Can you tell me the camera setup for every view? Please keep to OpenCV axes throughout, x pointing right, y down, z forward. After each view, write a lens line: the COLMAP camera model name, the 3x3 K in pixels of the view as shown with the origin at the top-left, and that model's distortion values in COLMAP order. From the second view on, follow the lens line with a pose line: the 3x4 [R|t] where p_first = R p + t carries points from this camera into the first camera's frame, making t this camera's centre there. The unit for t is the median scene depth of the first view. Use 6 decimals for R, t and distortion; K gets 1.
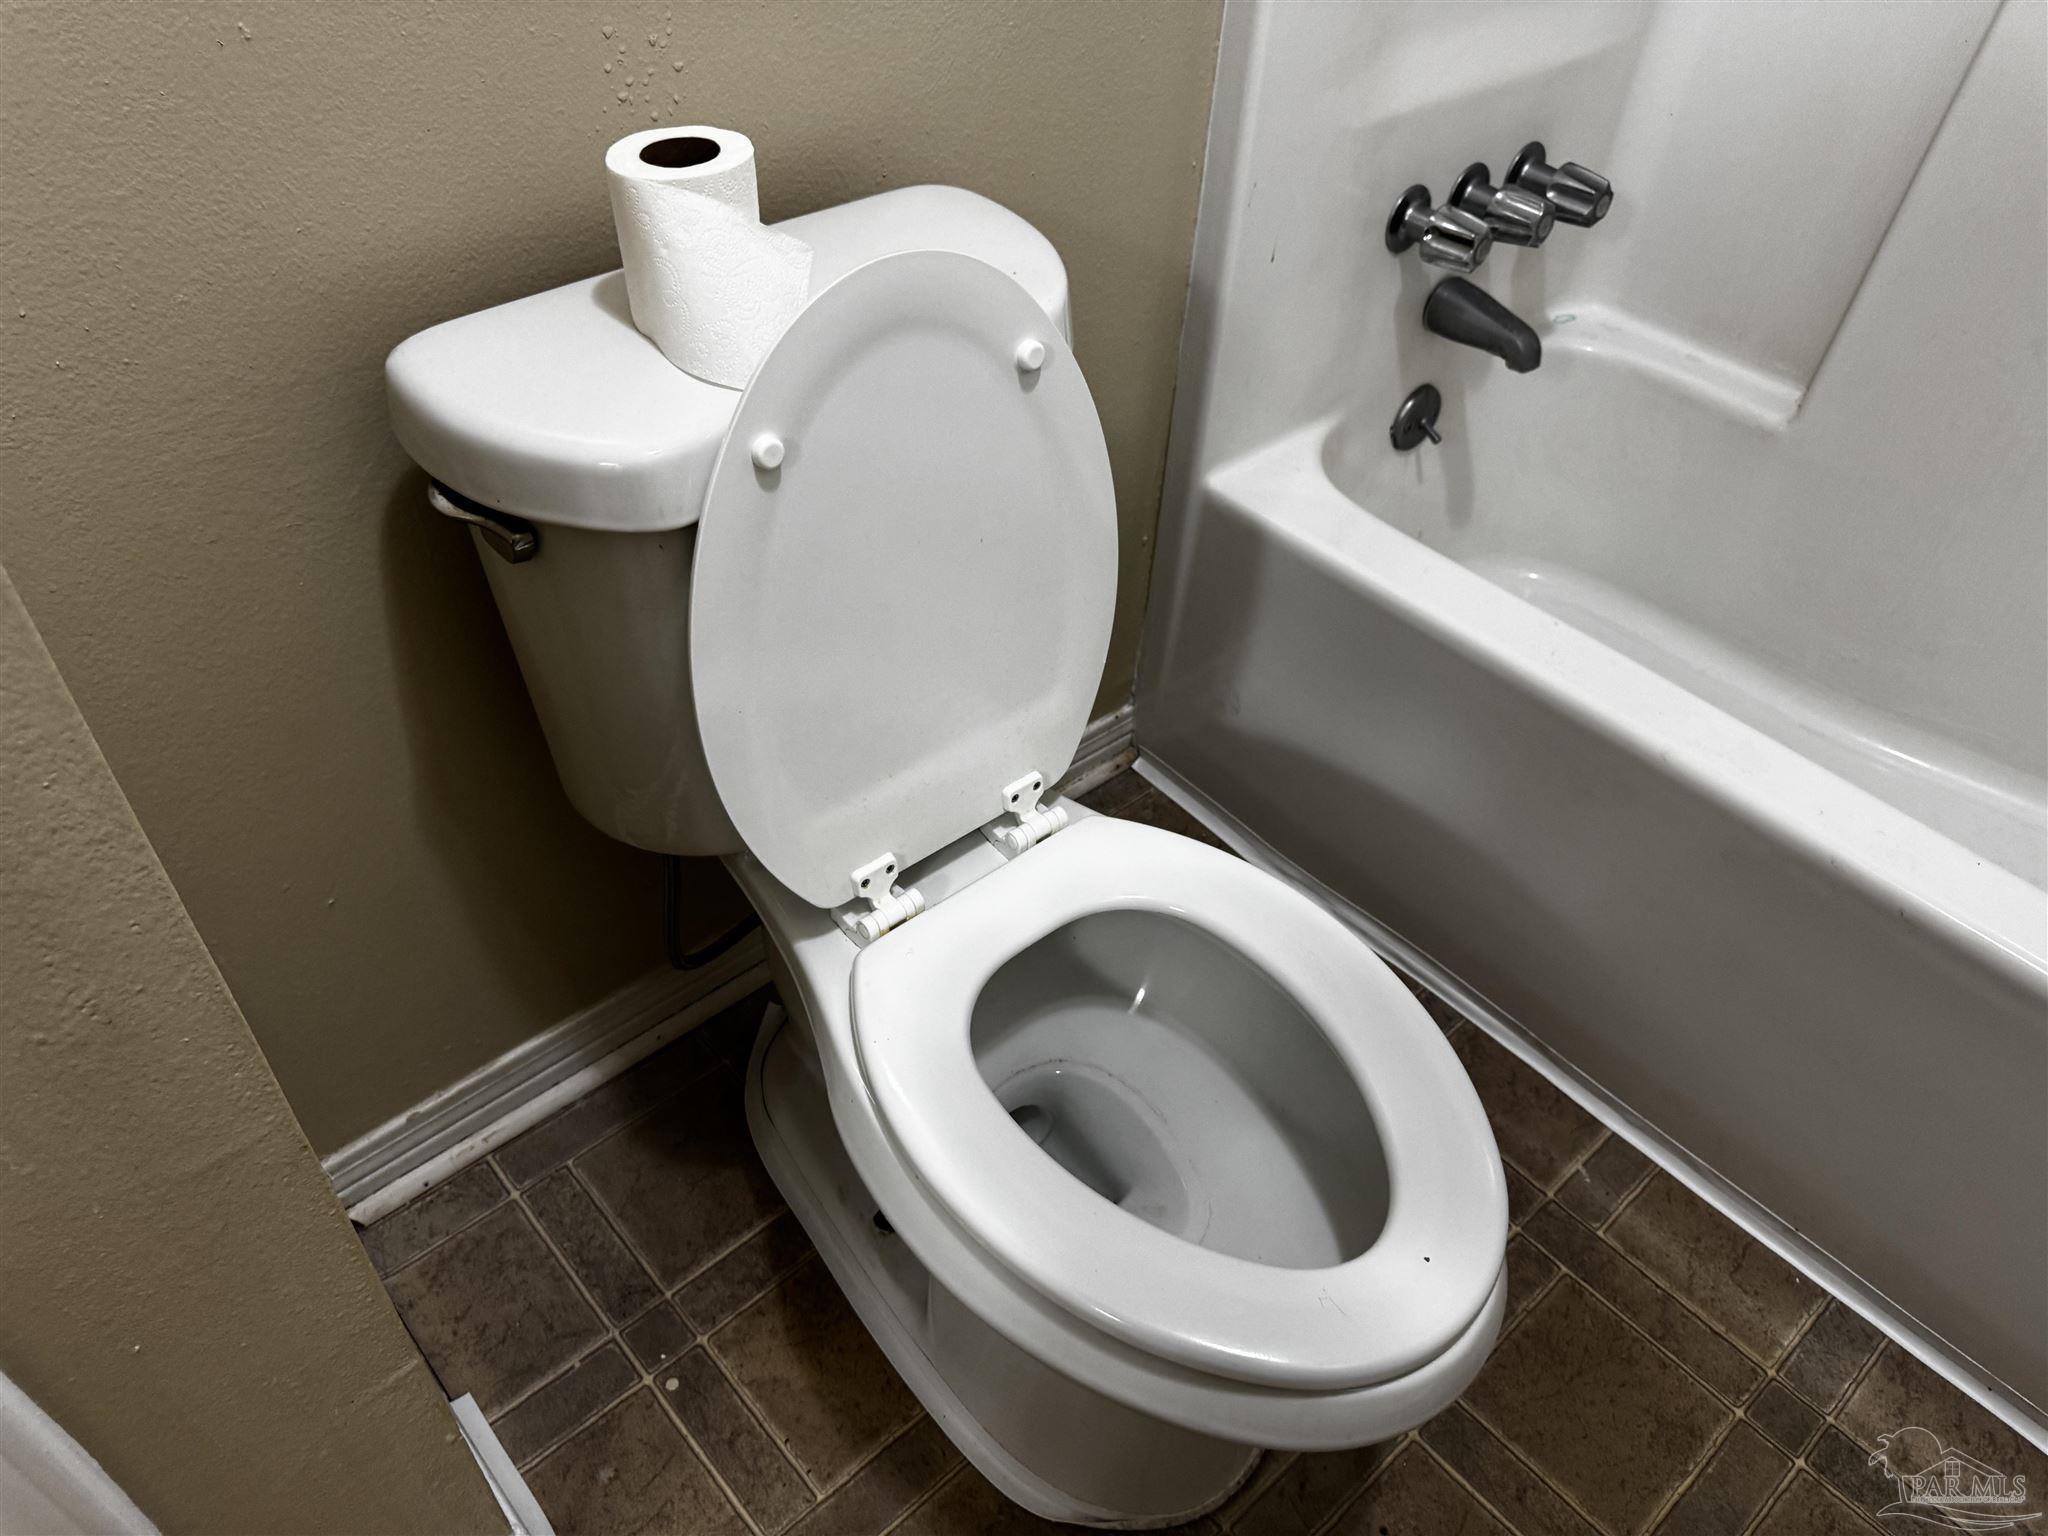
lens RADIAL K [[1461.2, 0, 1018.5], [0, 1461.2, 775.0], [0, 0, 1]] dist [0.056332, -0.086783]
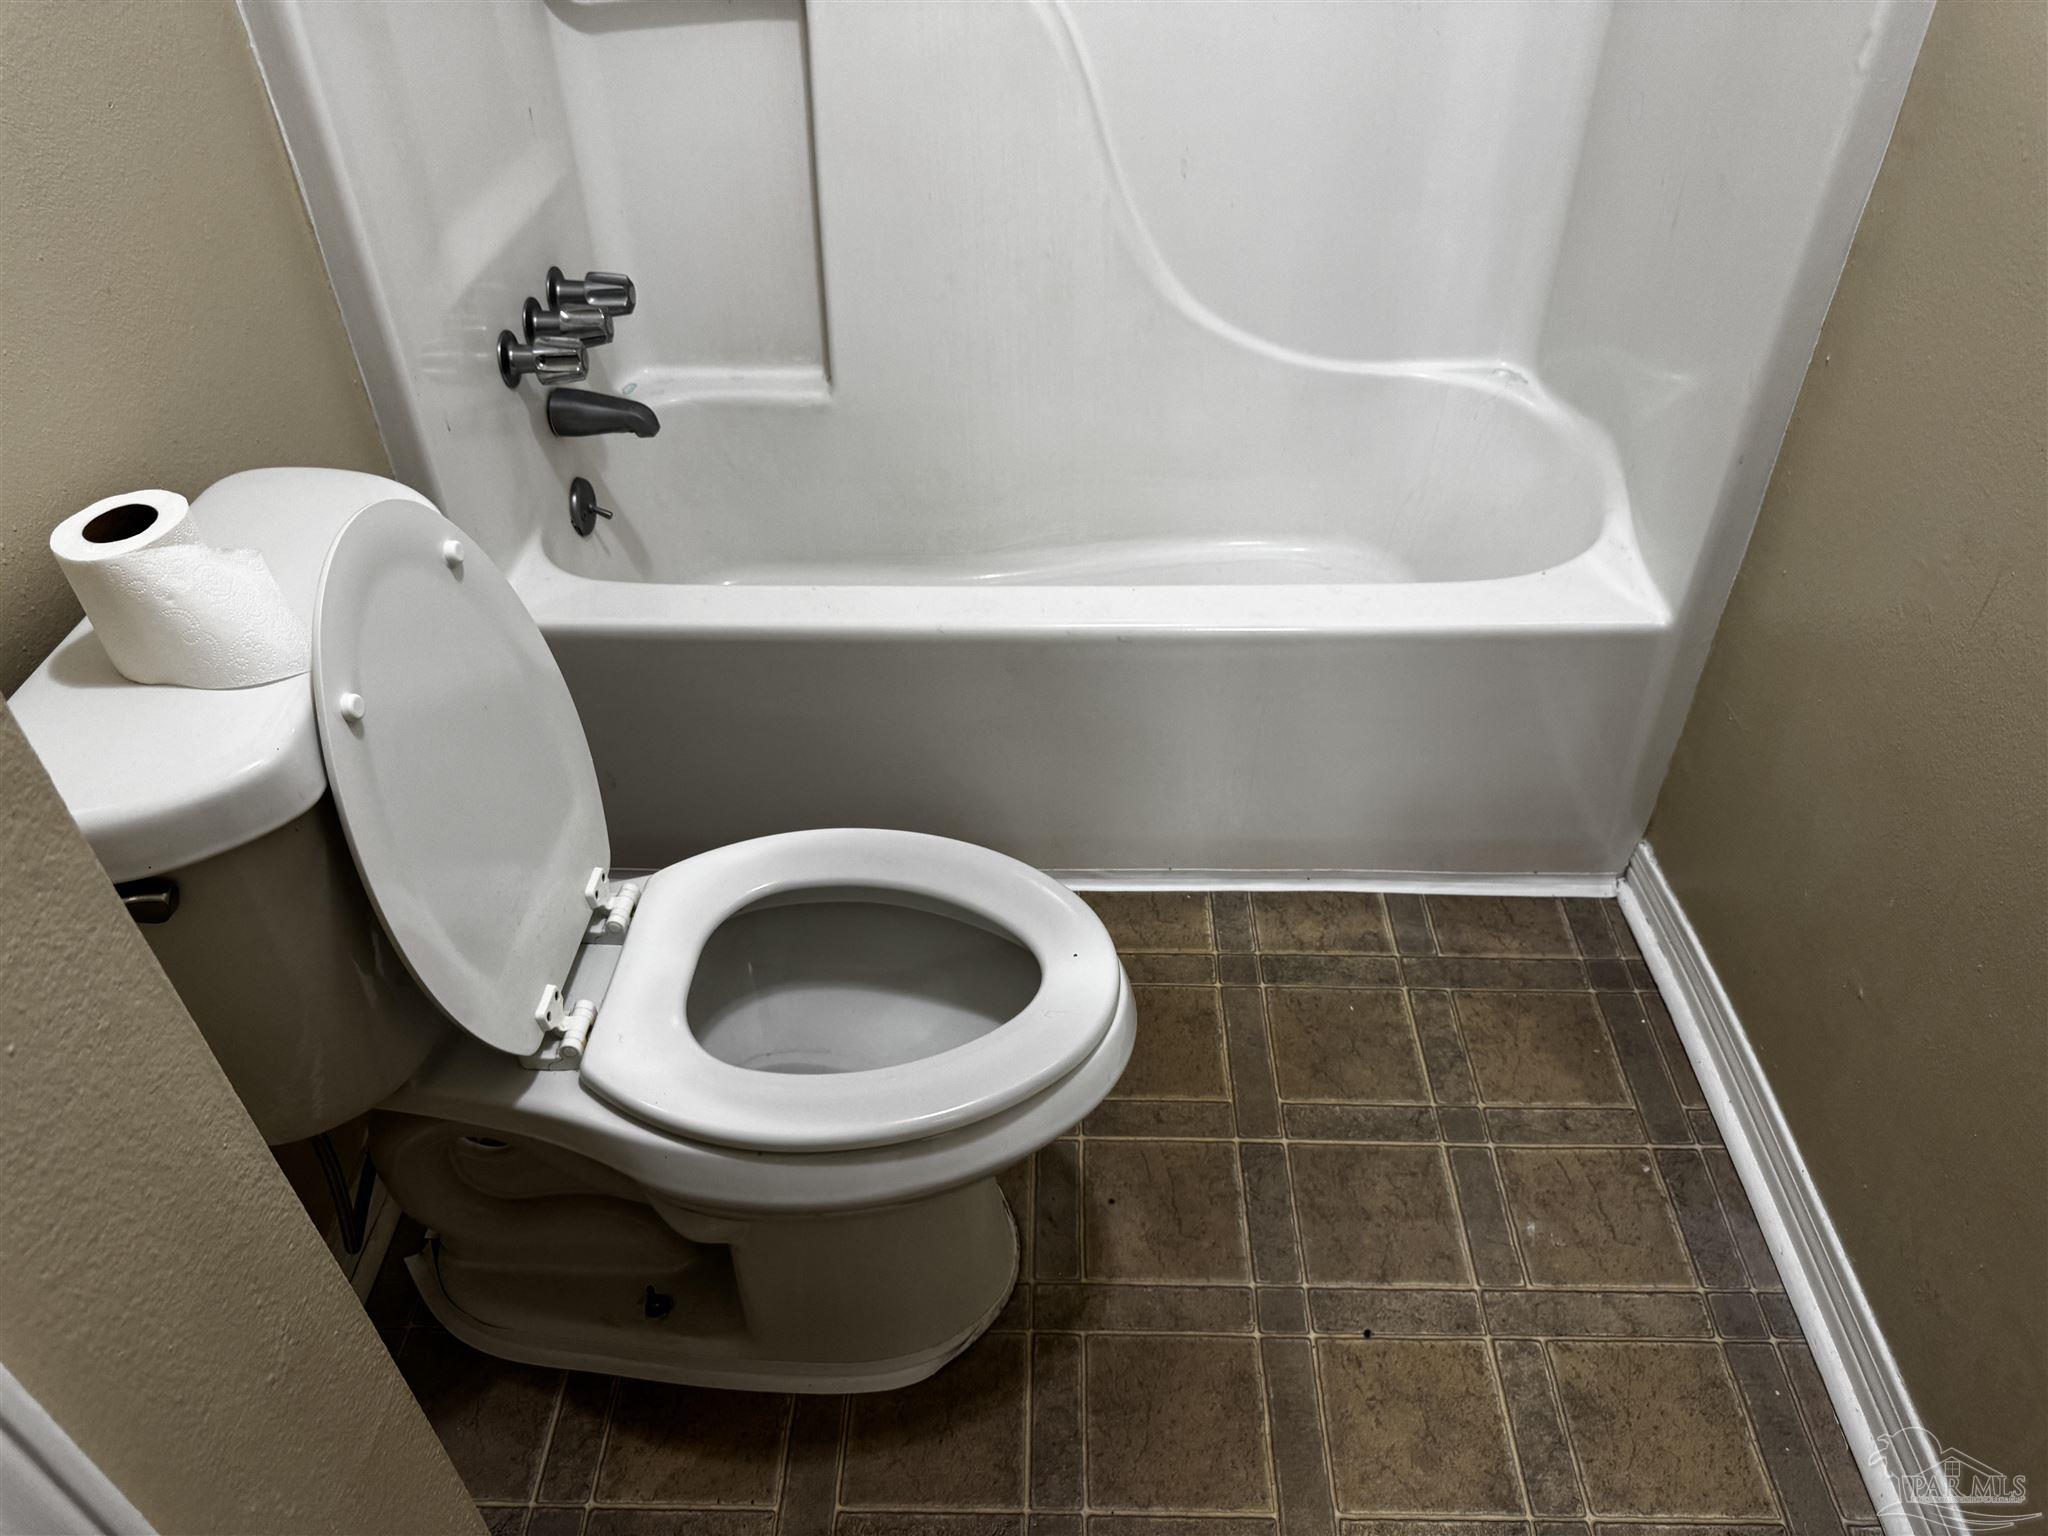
lens RADIAL K [[1429.0, 0, 1024.0], [0, 1429.0, 768.0], [0, 0, 1]] dist [0.168320, -0.342632]
pose [[0.681504, -0.507154, 0.527586, -0.271197], [0.534373, 0.837427, 0.114723, -0.015815], [-0.499997, 0.203744, 0.841719, -0.145476]]
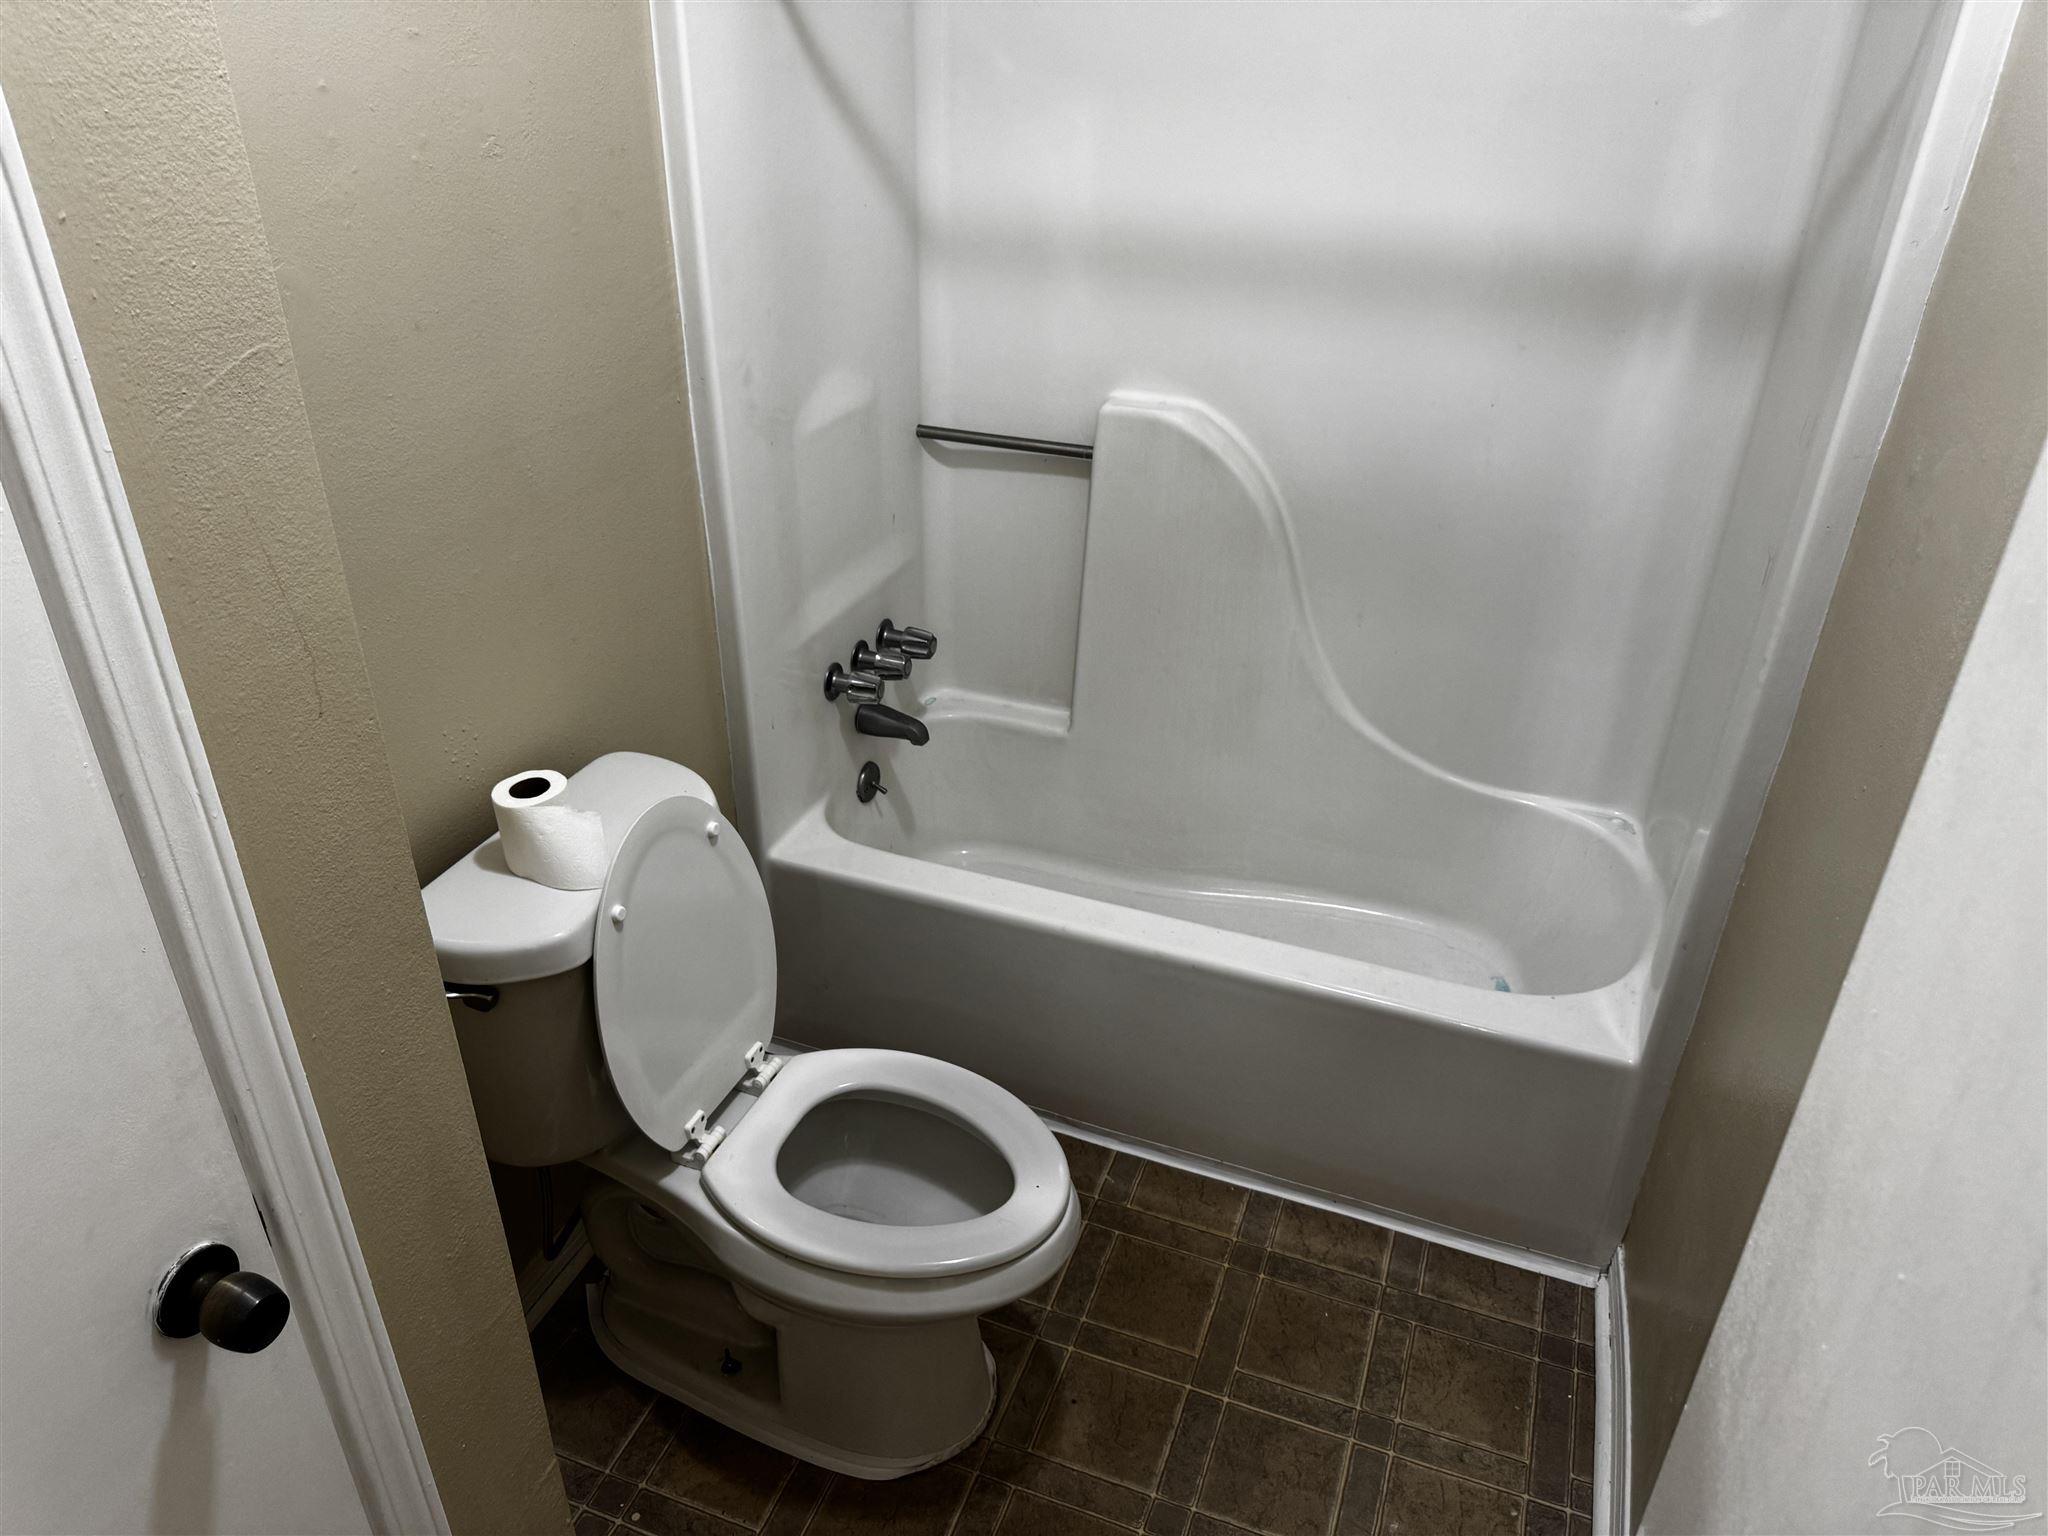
lens RADIAL K [[1461.2, 0, 1018.5], [0, 1461.2, 775.0], [0, 0, 1]] dist [0.056332, -0.086783]
pose [[0.885700, -0.256557, 0.386929, -0.256386], [0.333099, 0.931724, -0.144692, 0.047850], [-0.323389, 0.257040, 0.910687, -0.656699]]
